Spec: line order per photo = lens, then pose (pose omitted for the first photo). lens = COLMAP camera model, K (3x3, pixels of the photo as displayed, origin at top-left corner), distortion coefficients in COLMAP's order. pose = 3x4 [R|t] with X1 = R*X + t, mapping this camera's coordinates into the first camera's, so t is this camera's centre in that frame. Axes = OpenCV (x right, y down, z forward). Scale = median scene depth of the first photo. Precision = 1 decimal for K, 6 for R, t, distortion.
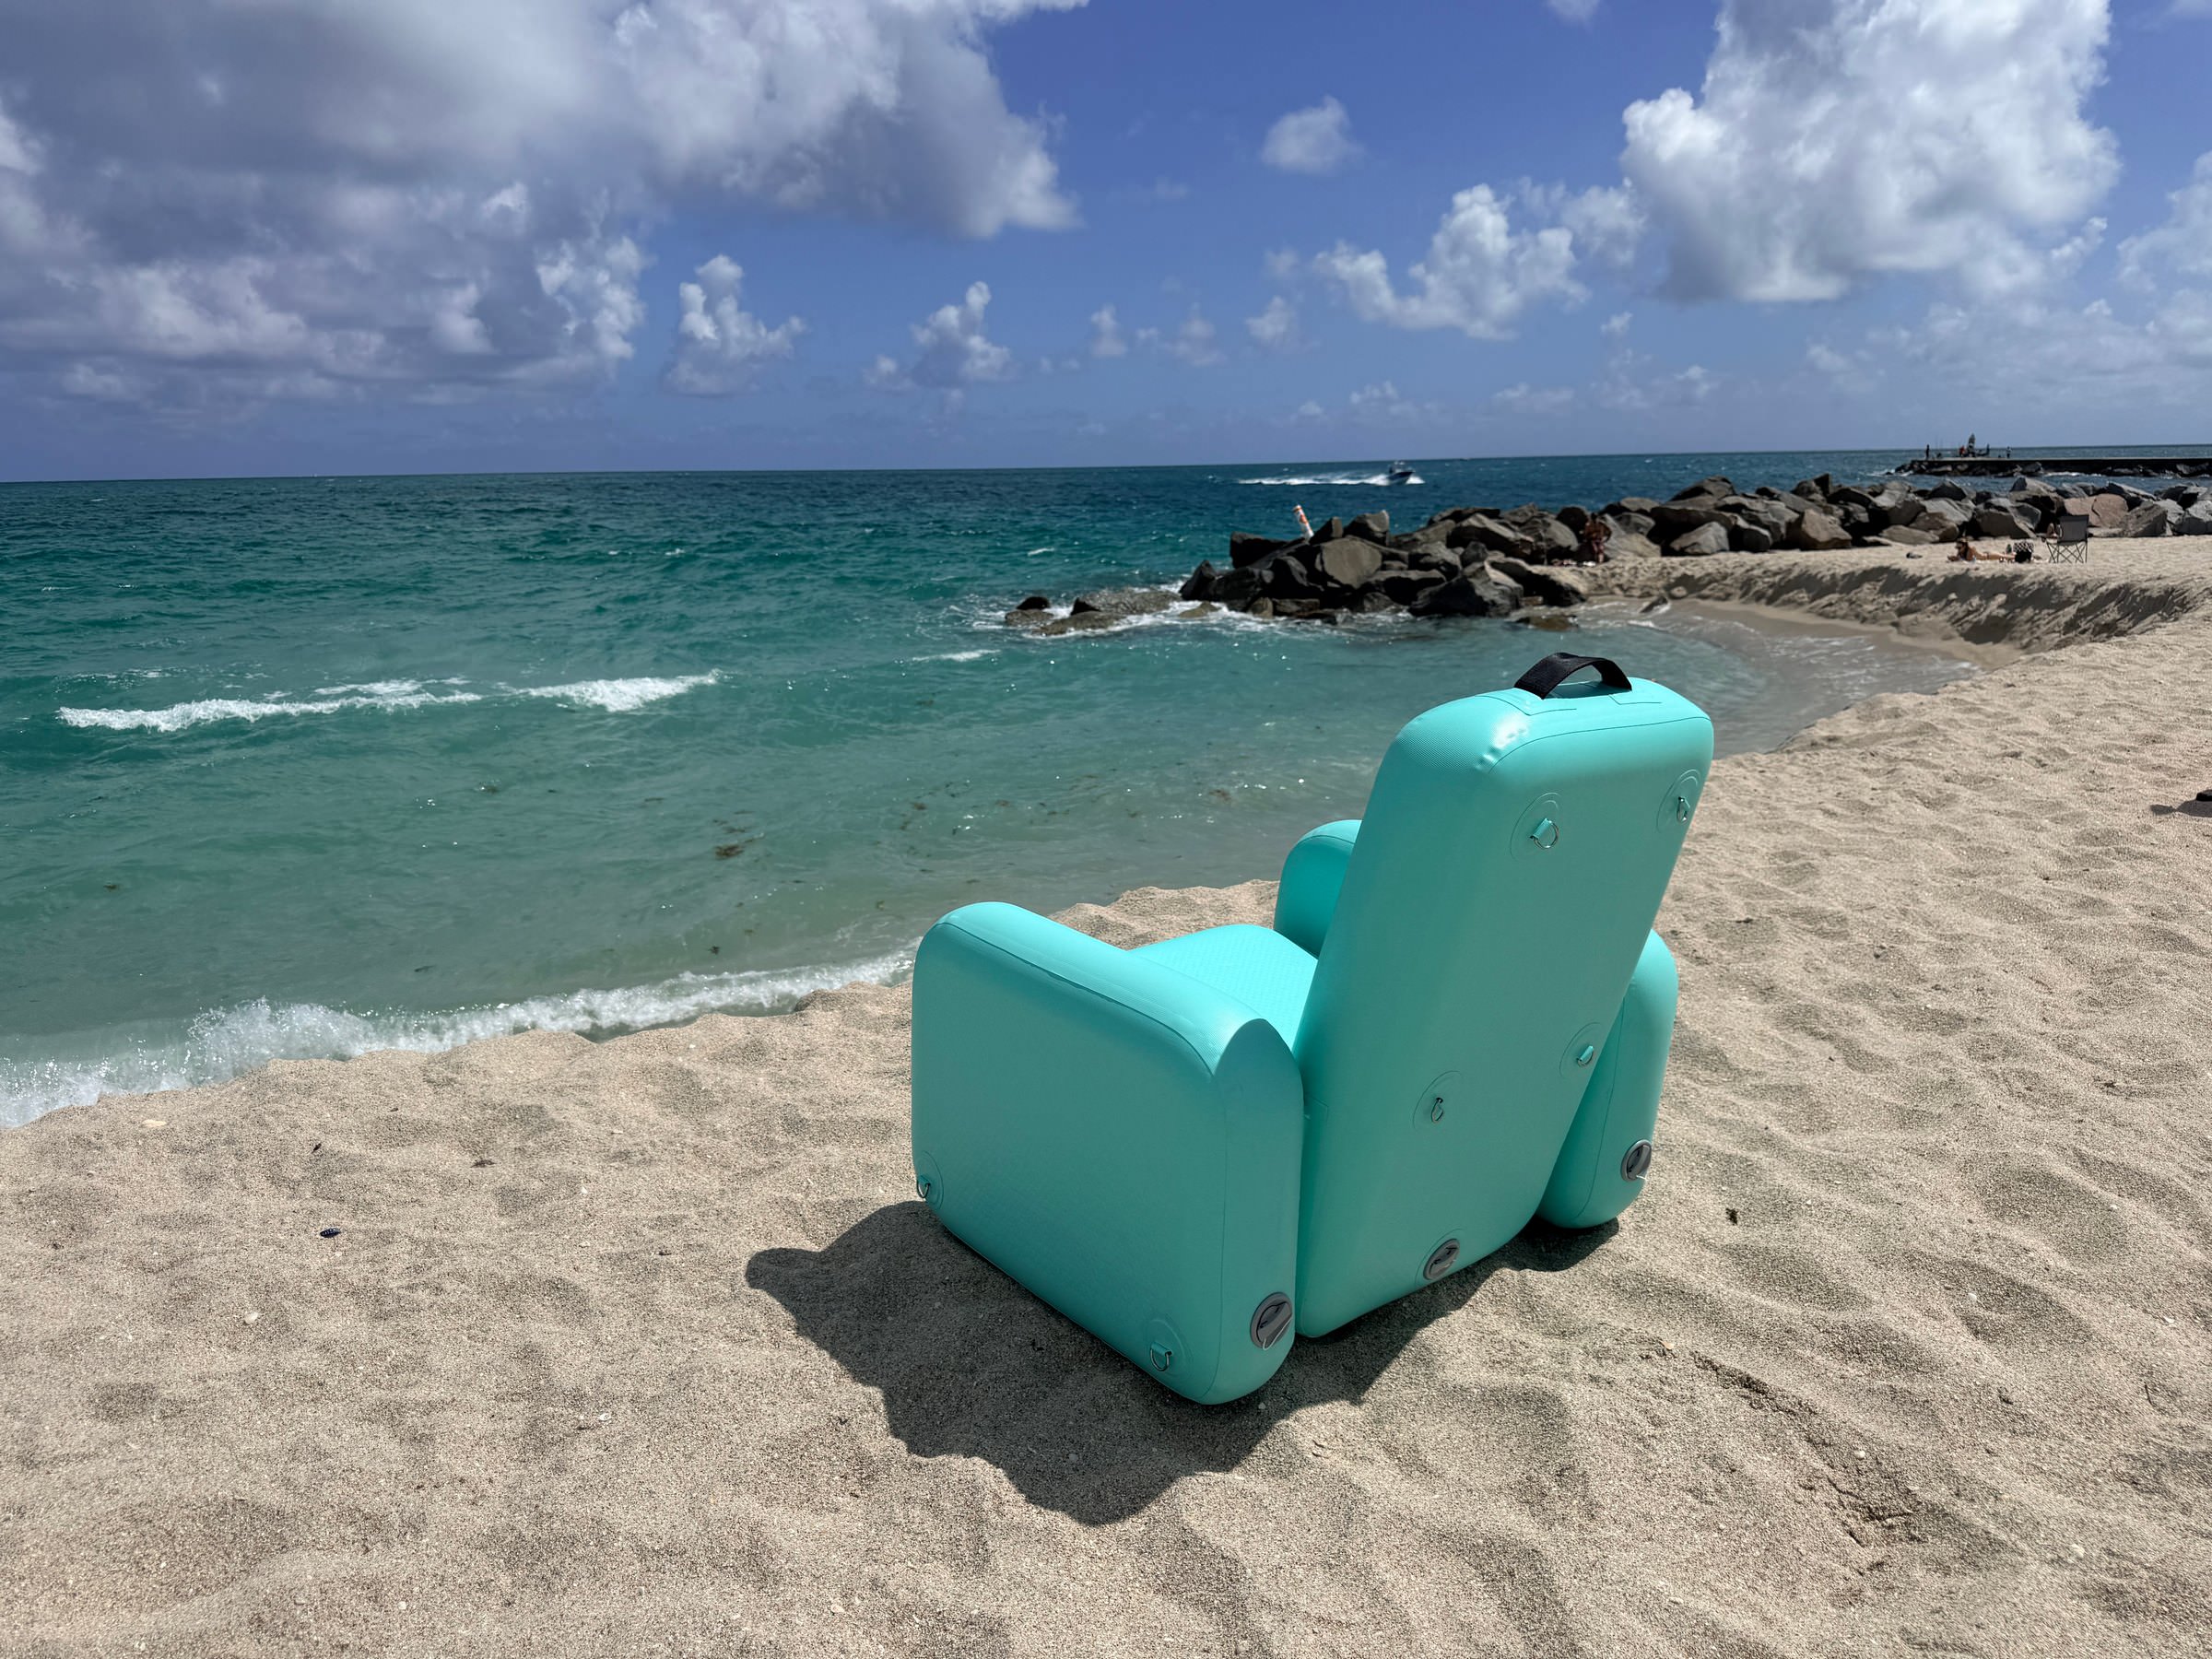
lens RADIAL K [[1239.1, 0, 1106.0], [0, 1239.1, 829.5], [0, 0, 1]] dist [0.028278, -0.015876]
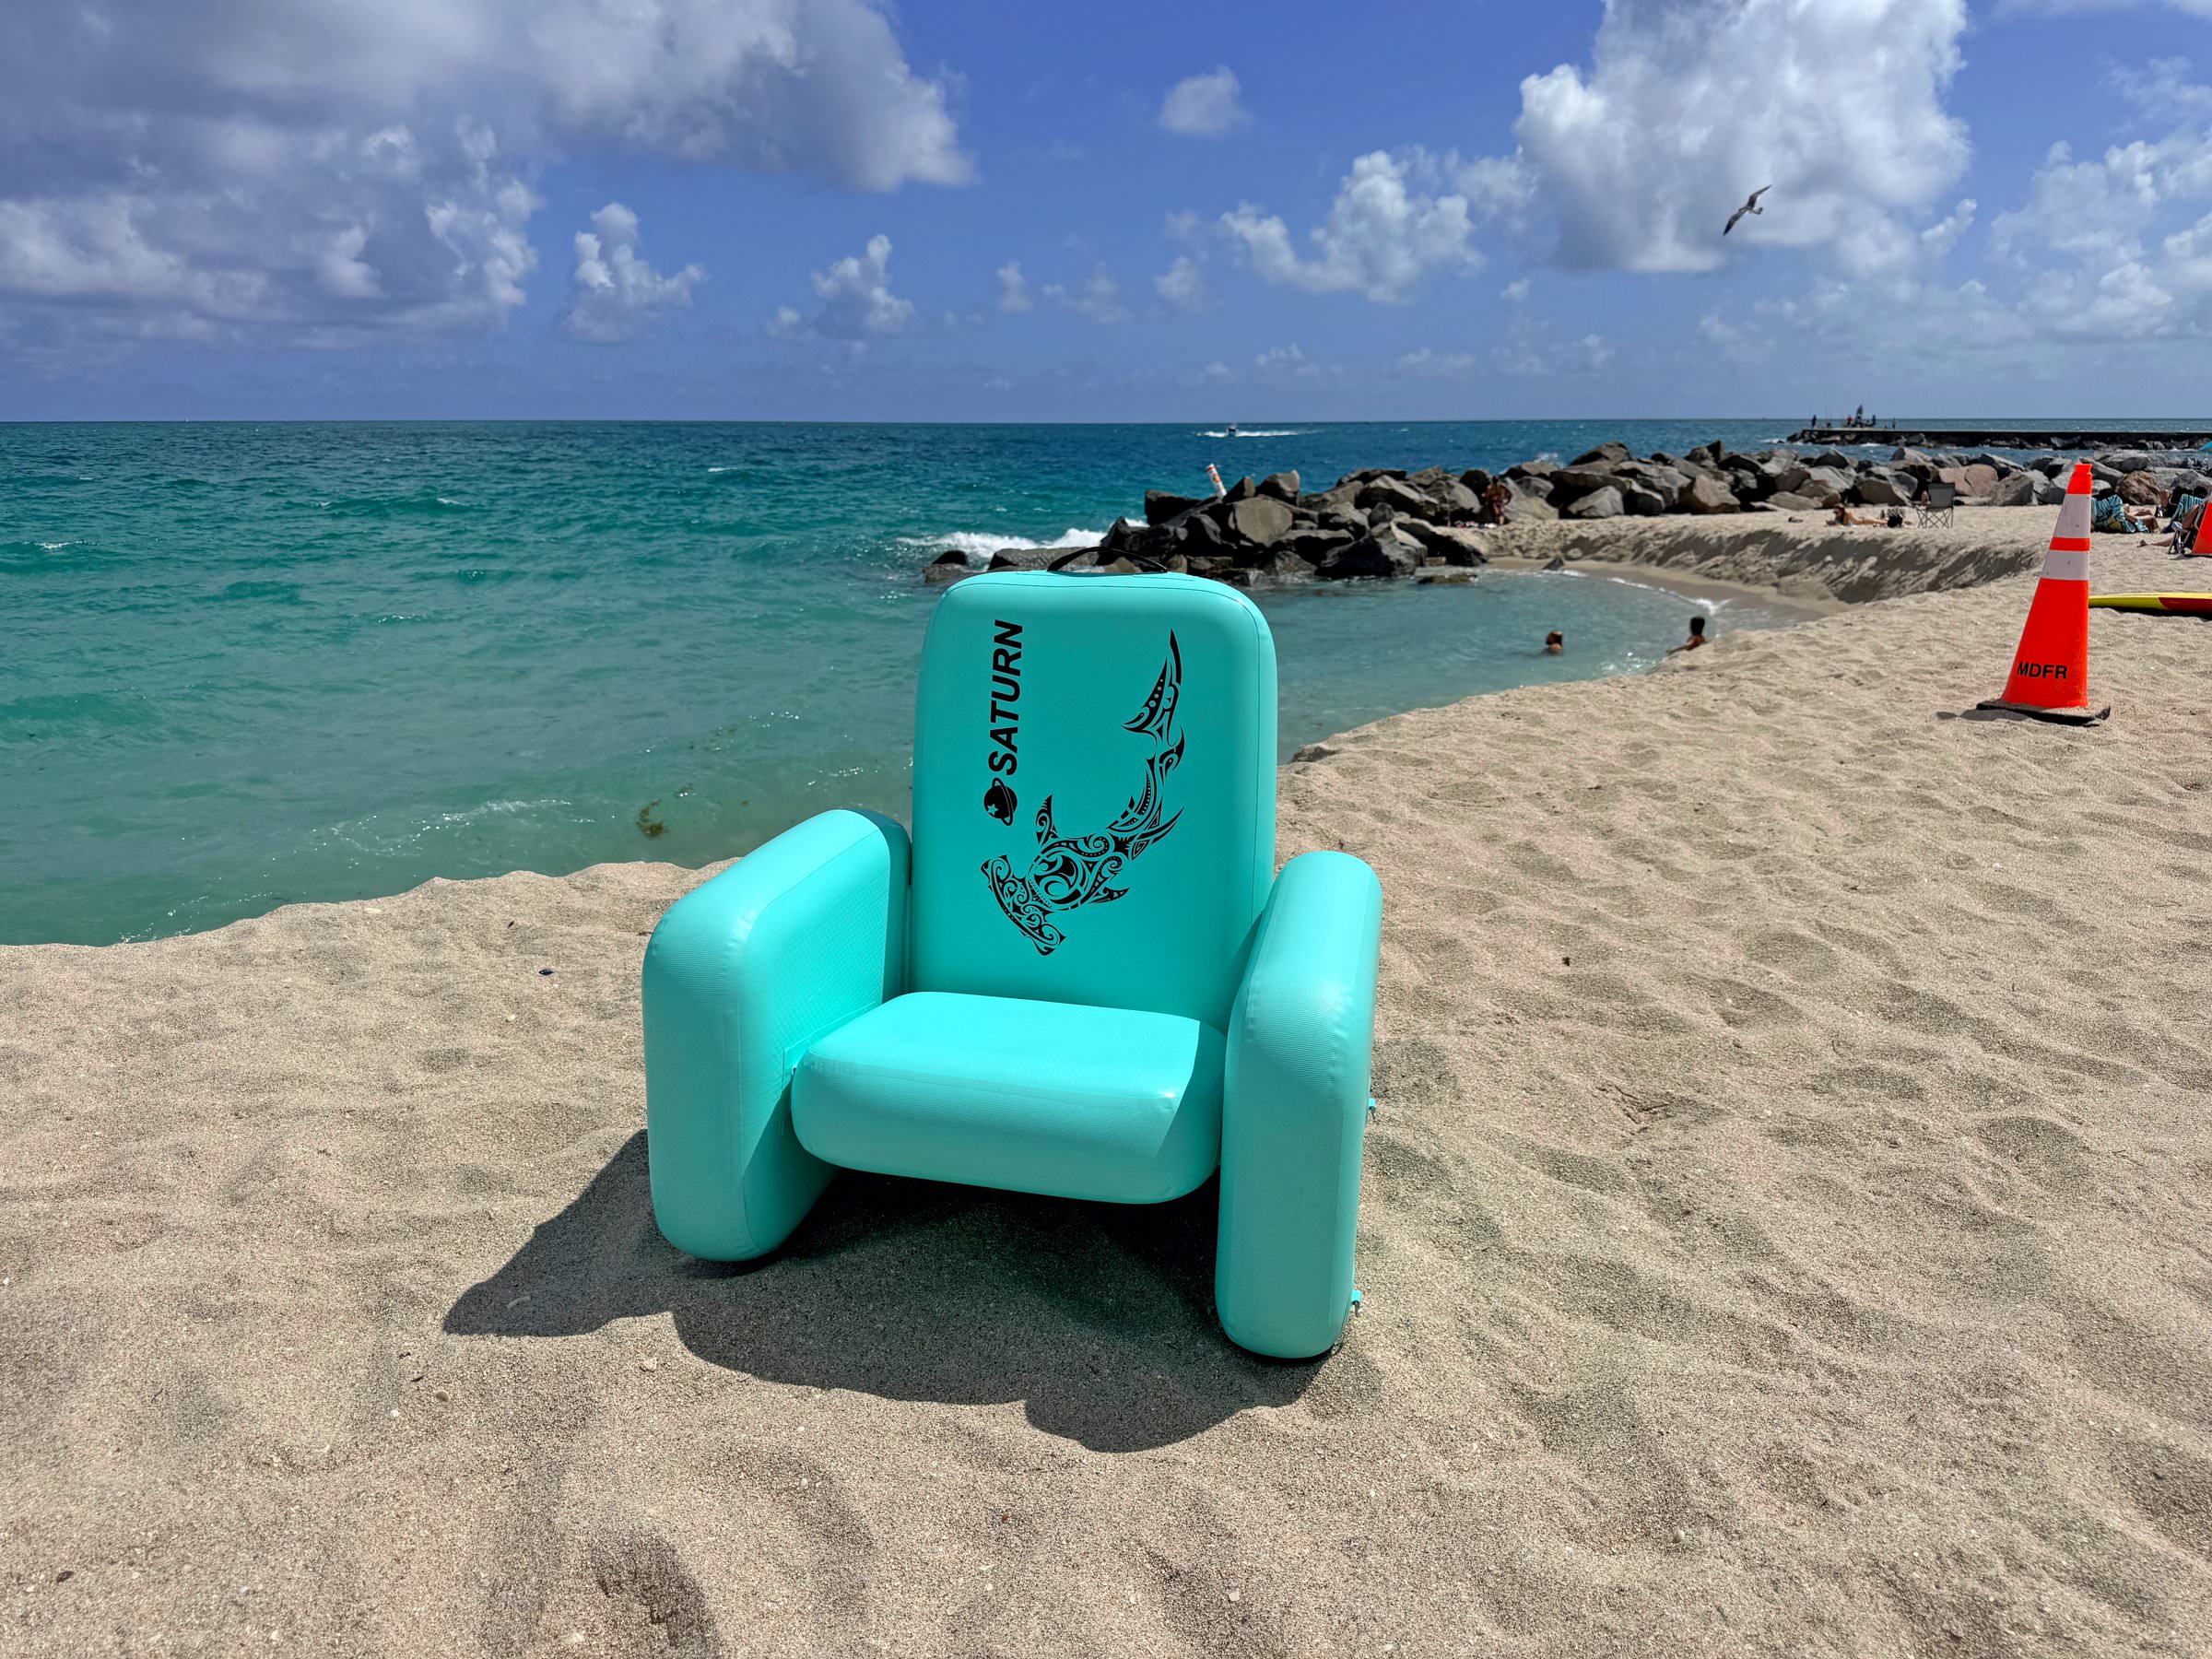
lens RADIAL K [[1561.0, 0, 1103.9], [0, 1561.0, 878.8], [0, 0, 1]] dist [0.069267, -0.089018]
pose [[0.994331, -0.017769, 0.104835, -0.069462], [0.019081, 0.999751, -0.011531, 0.087245], [-0.104604, 0.013466, 0.994423, -0.250323]]
